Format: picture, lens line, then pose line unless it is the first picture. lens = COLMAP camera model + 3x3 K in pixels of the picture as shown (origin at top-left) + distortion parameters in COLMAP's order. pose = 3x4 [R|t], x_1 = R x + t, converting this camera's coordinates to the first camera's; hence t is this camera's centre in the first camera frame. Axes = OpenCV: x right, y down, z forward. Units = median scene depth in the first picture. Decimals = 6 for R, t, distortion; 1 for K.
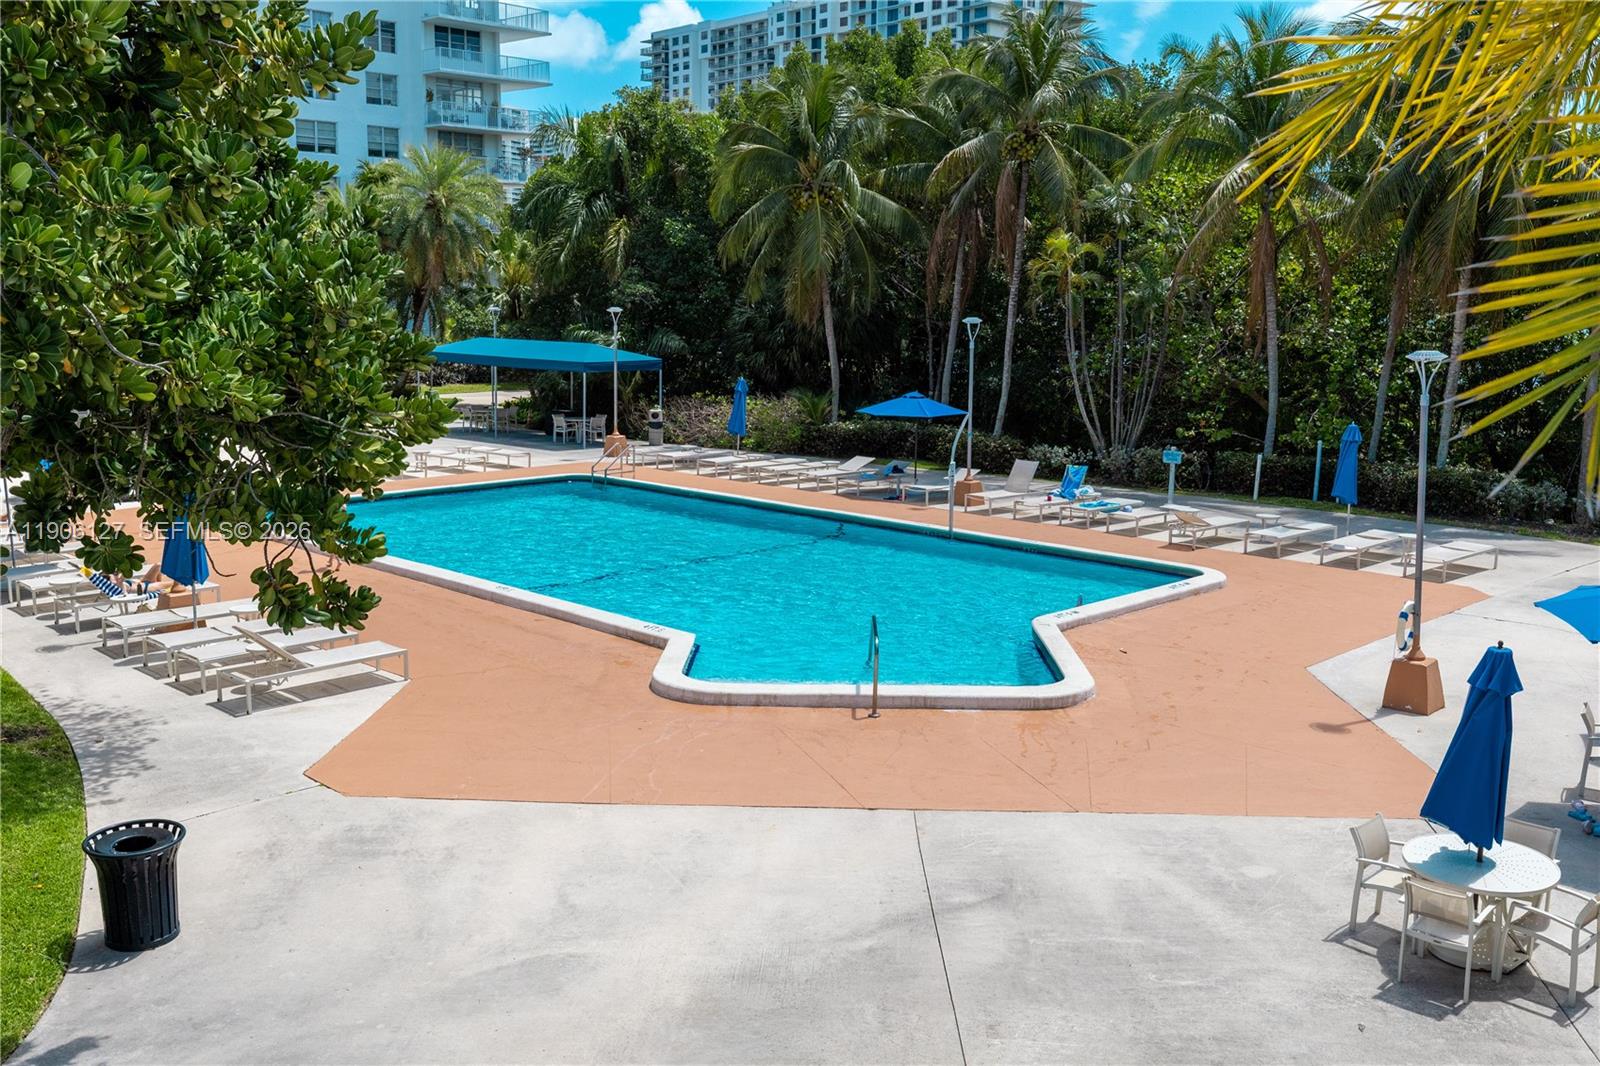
lens RADIAL K [[1490.4, 0, 808.0], [0, 1490.4, 537.4], [0, 0, 1]] dist [0.022475, 0.000000]
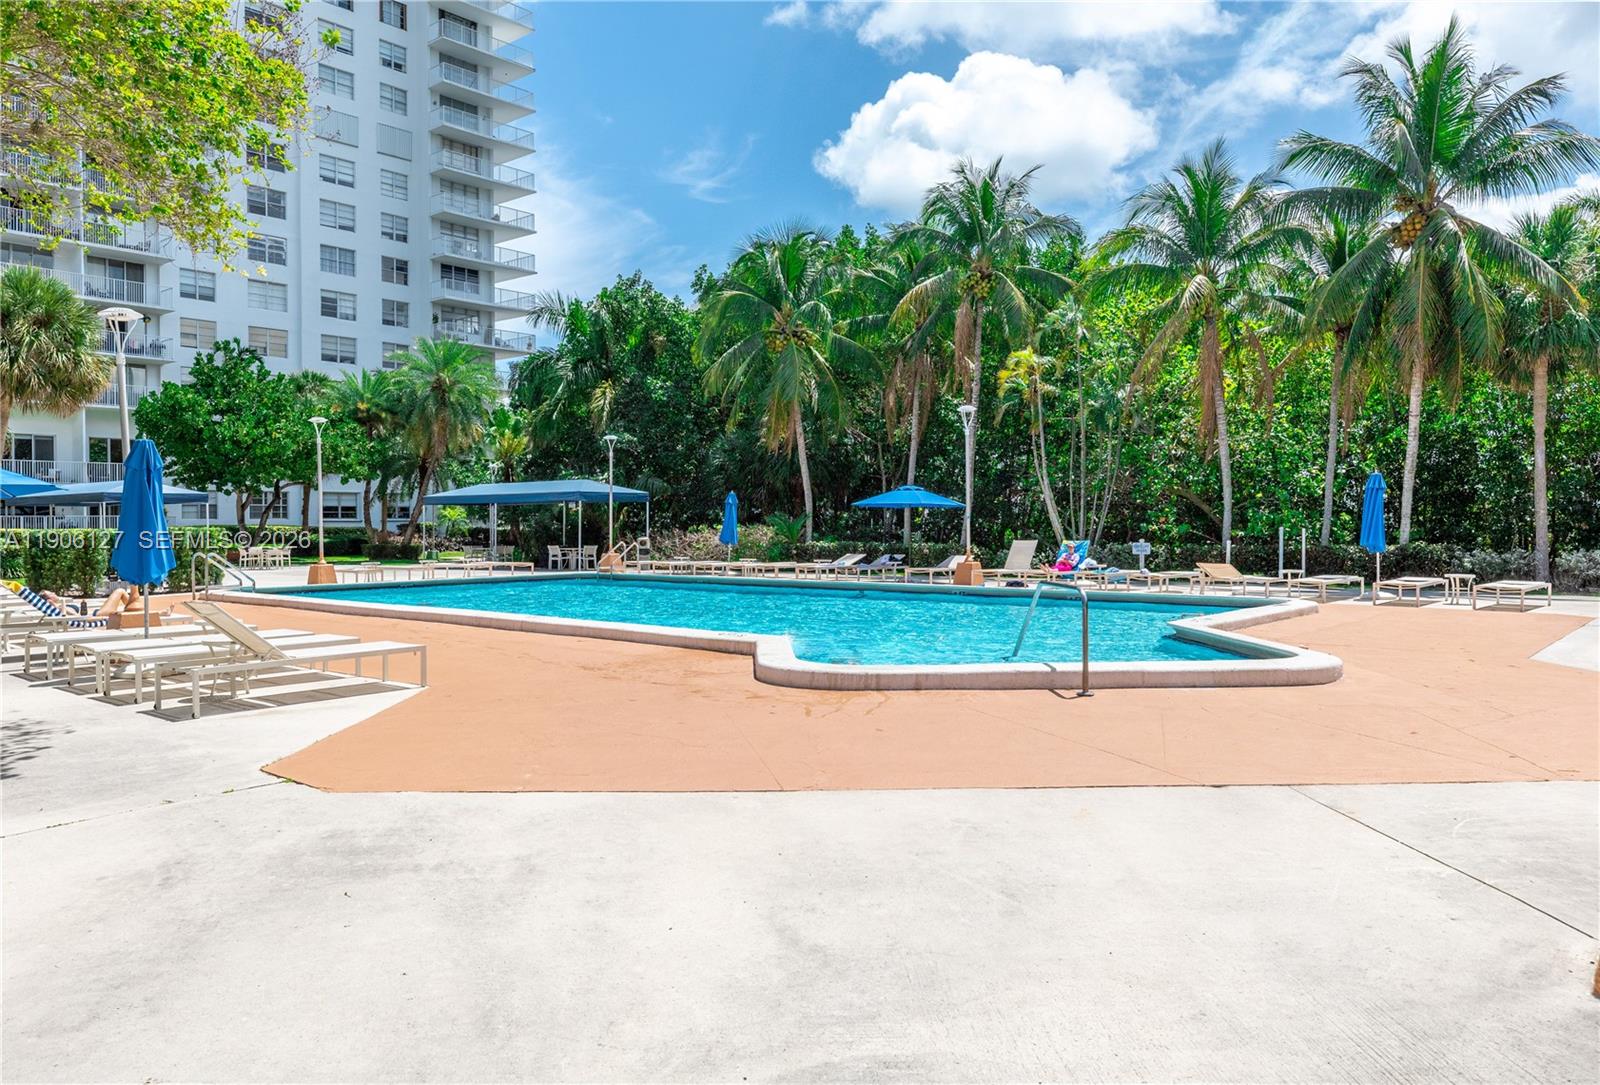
lens RADIAL K [[1151.7, 0, 787.3], [0, 1151.7, 530.8], [0, 0, 1]] dist [0.008384, 0.003338]
pose [[0.998103, -0.019459, 0.058409, -0.048133], [0.028329, 0.987493, -0.155098, 0.045615], [-0.054660, 0.156458, 0.986171, 0.164922]]
